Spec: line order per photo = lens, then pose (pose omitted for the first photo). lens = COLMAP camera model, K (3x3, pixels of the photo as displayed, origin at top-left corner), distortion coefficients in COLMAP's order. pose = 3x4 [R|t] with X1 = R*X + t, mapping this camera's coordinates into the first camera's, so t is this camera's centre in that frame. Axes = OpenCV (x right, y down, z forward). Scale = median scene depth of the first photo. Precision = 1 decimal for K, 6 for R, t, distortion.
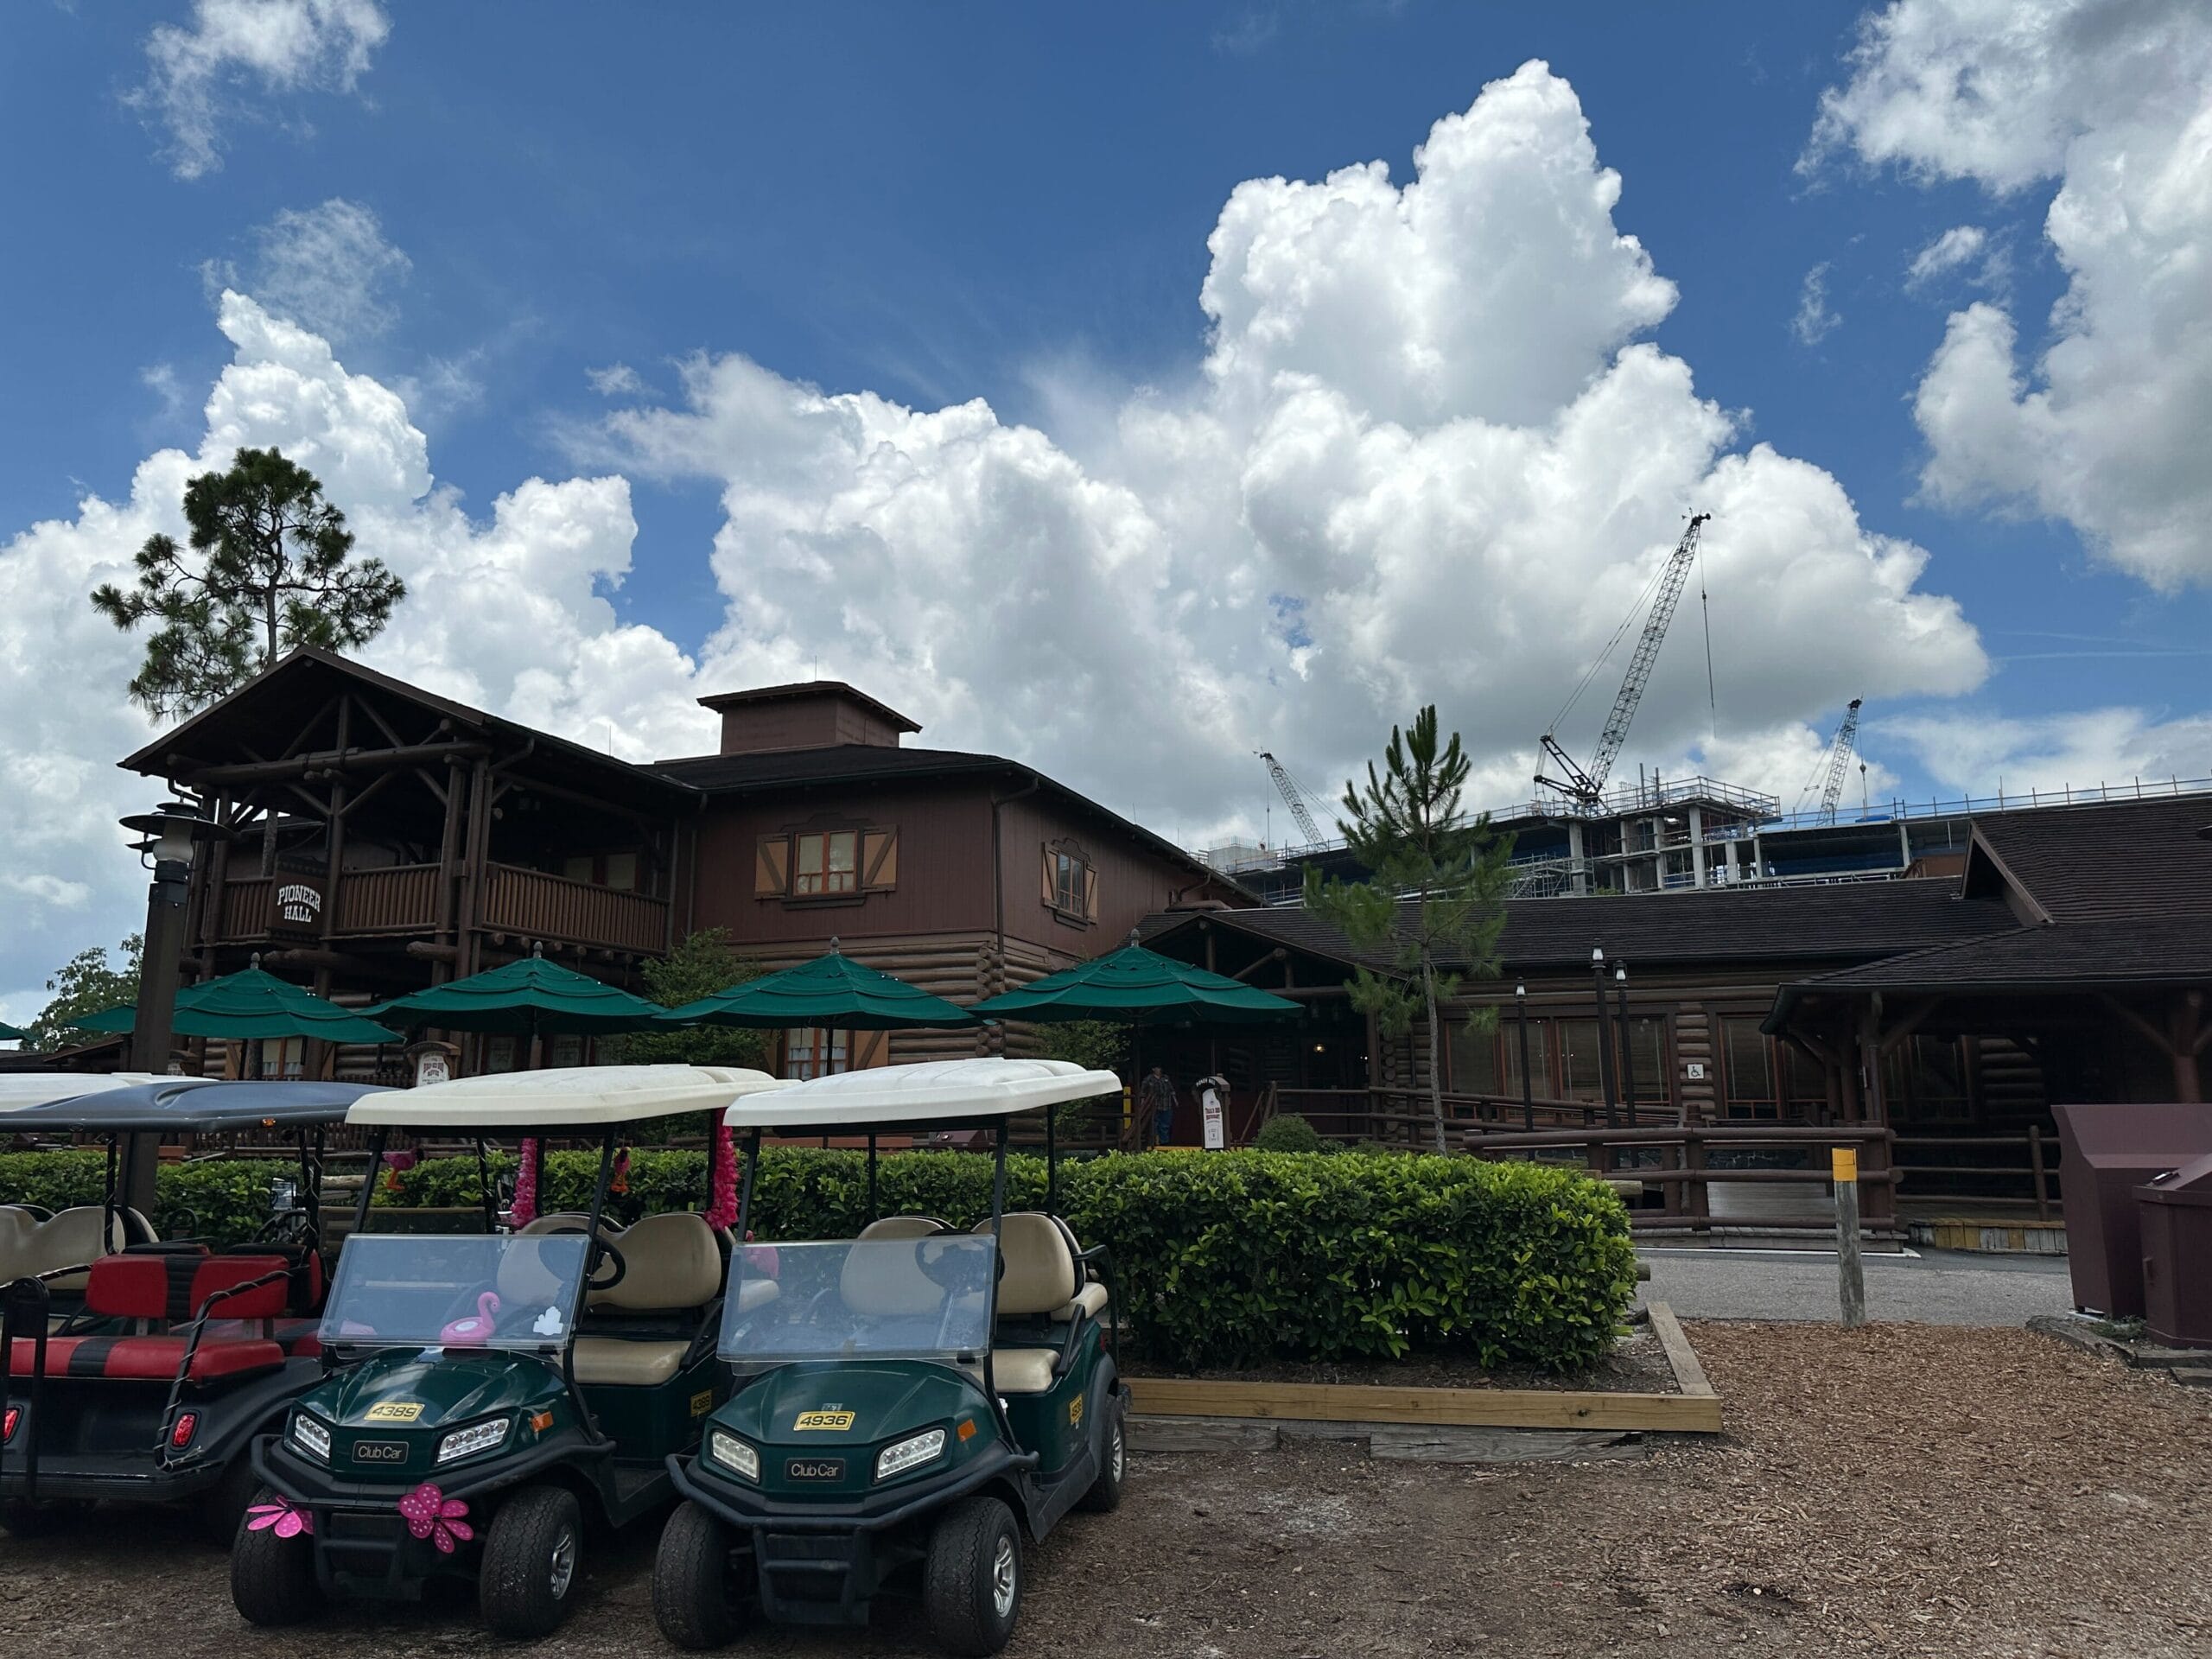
lens RADIAL K [[1626.5, 0, 1106.0], [0, 1626.5, 829.5], [0, 0, 1]] dist [0.067909, -0.067845]
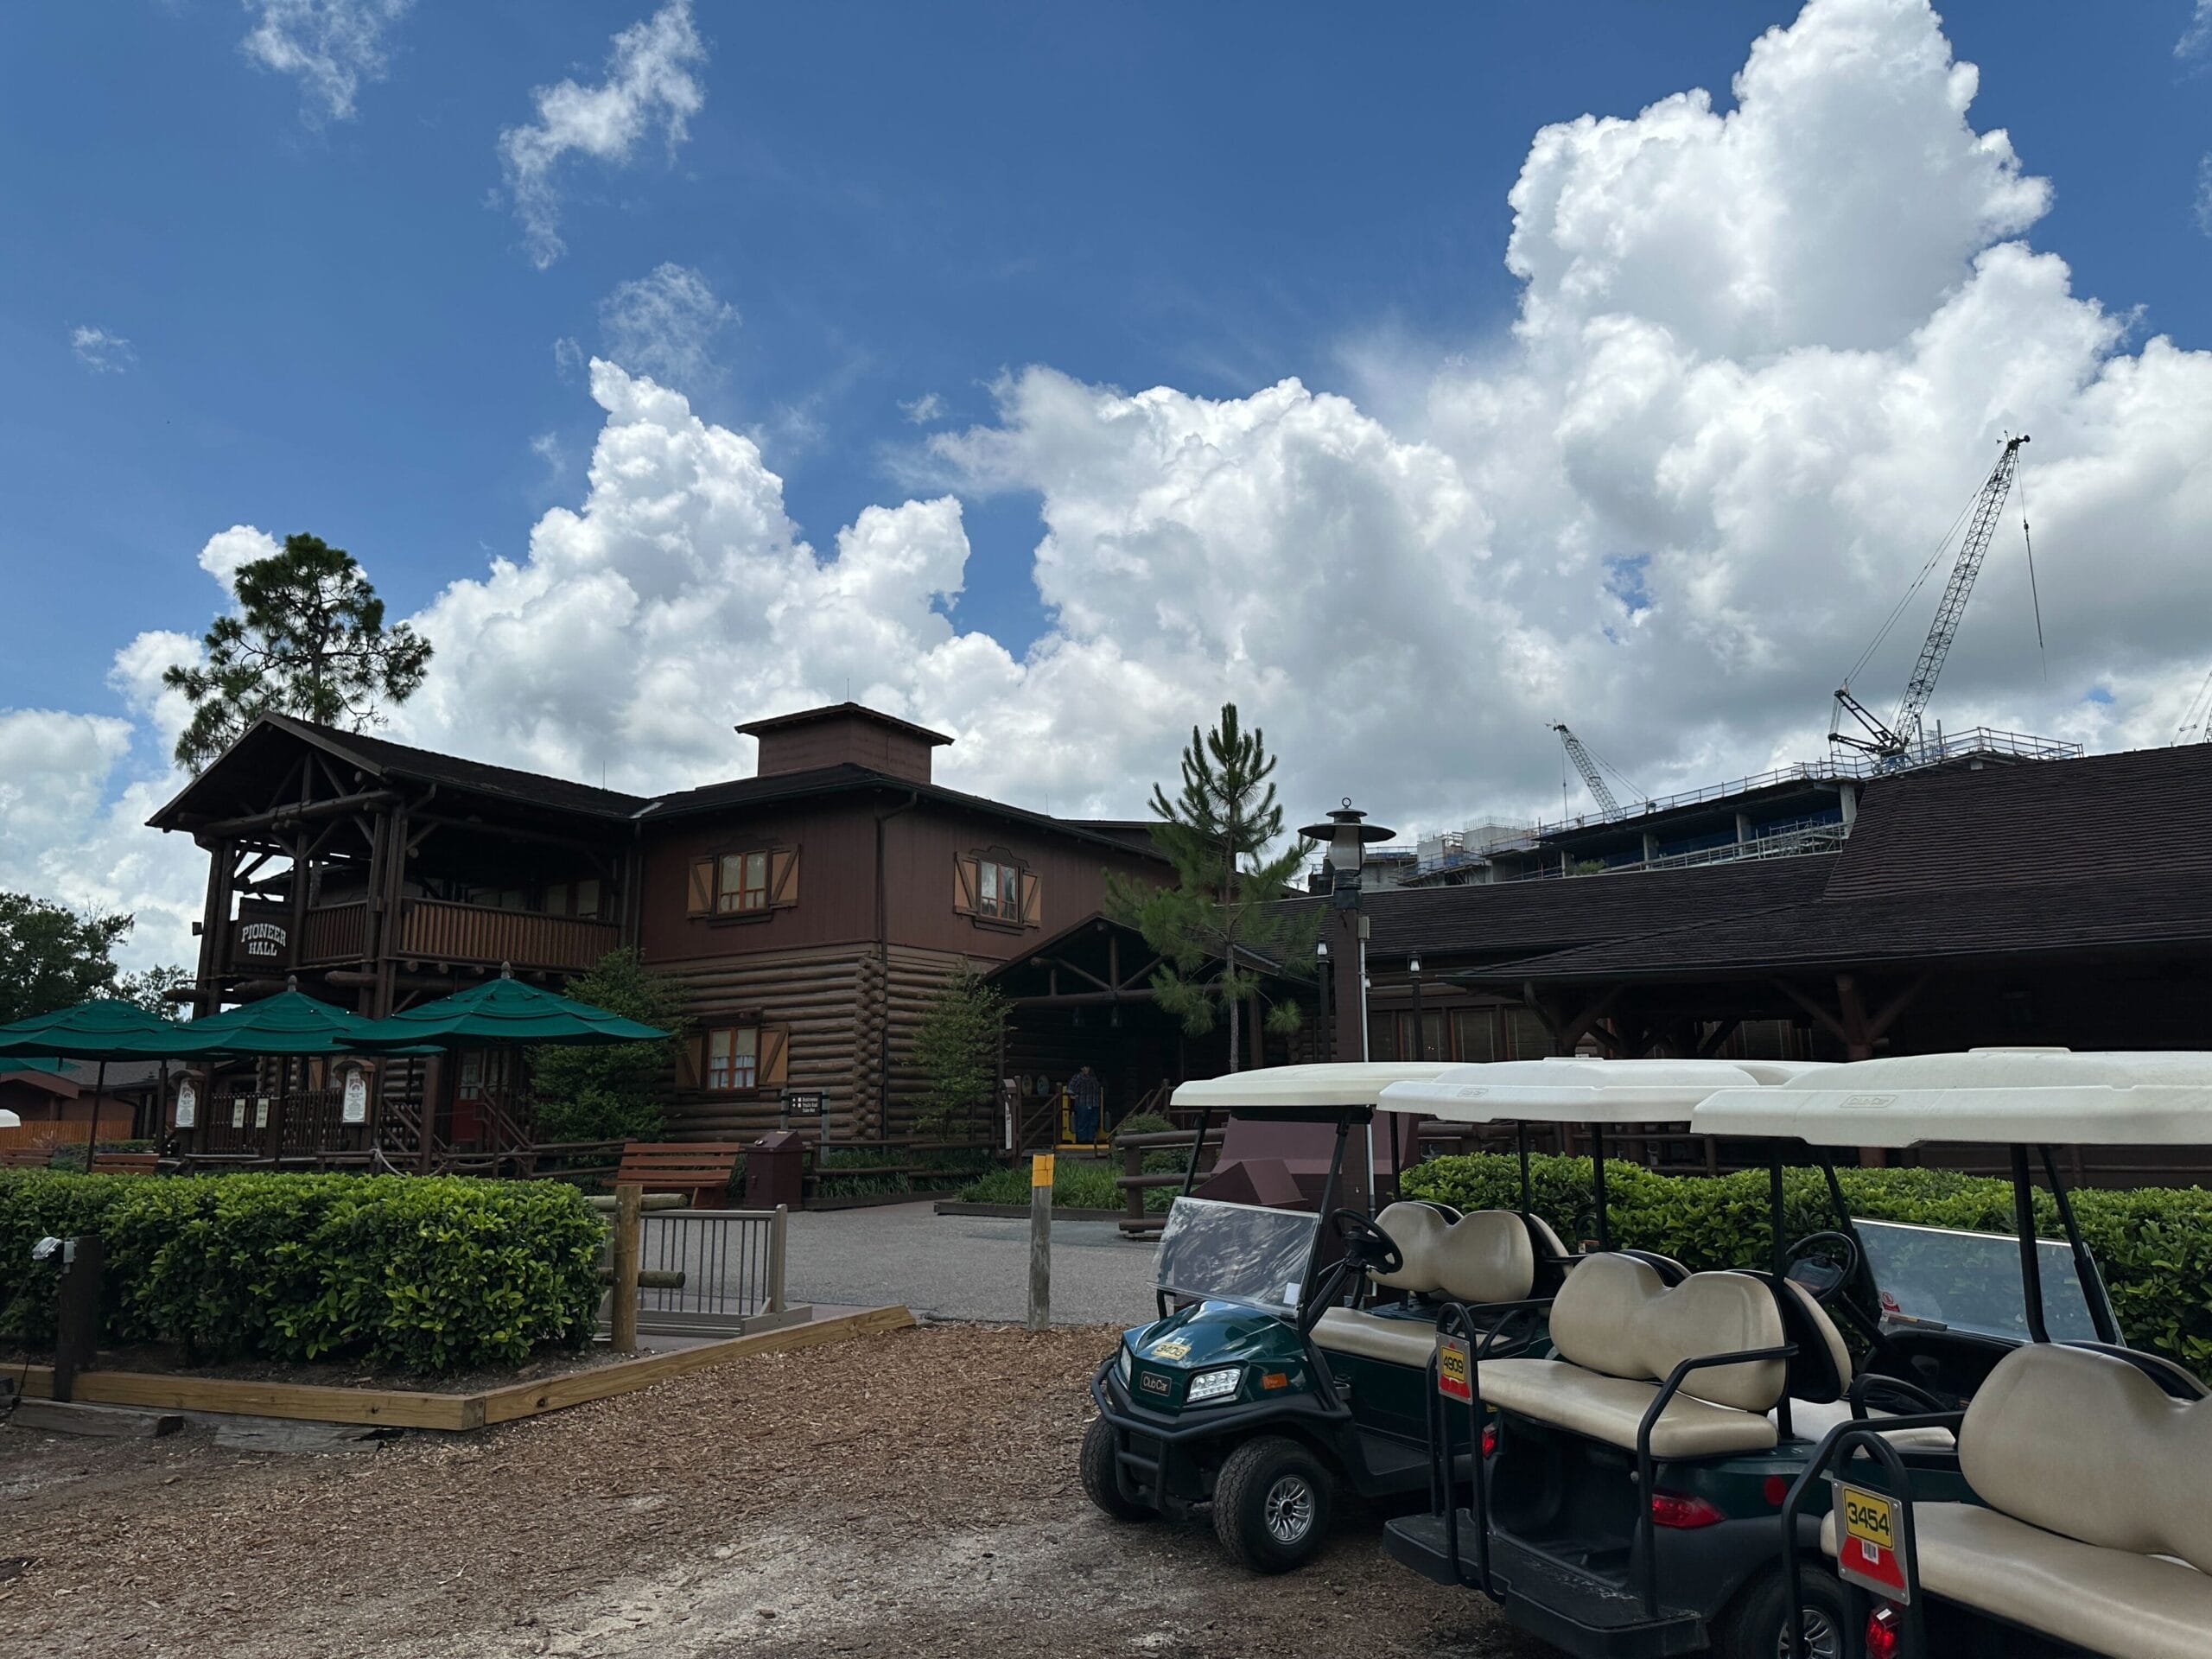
lens RADIAL K [[1626.5, 0, 1106.0], [0, 1626.5, 829.5], [0, 0, 1]] dist [0.067909, -0.067845]
pose [[0.977604, -0.048094, -0.204886, 0.241549], [0.049452, 0.998775, 0.001510, -0.003092], [0.204563, -0.011608, 0.978785, 0.004444]]
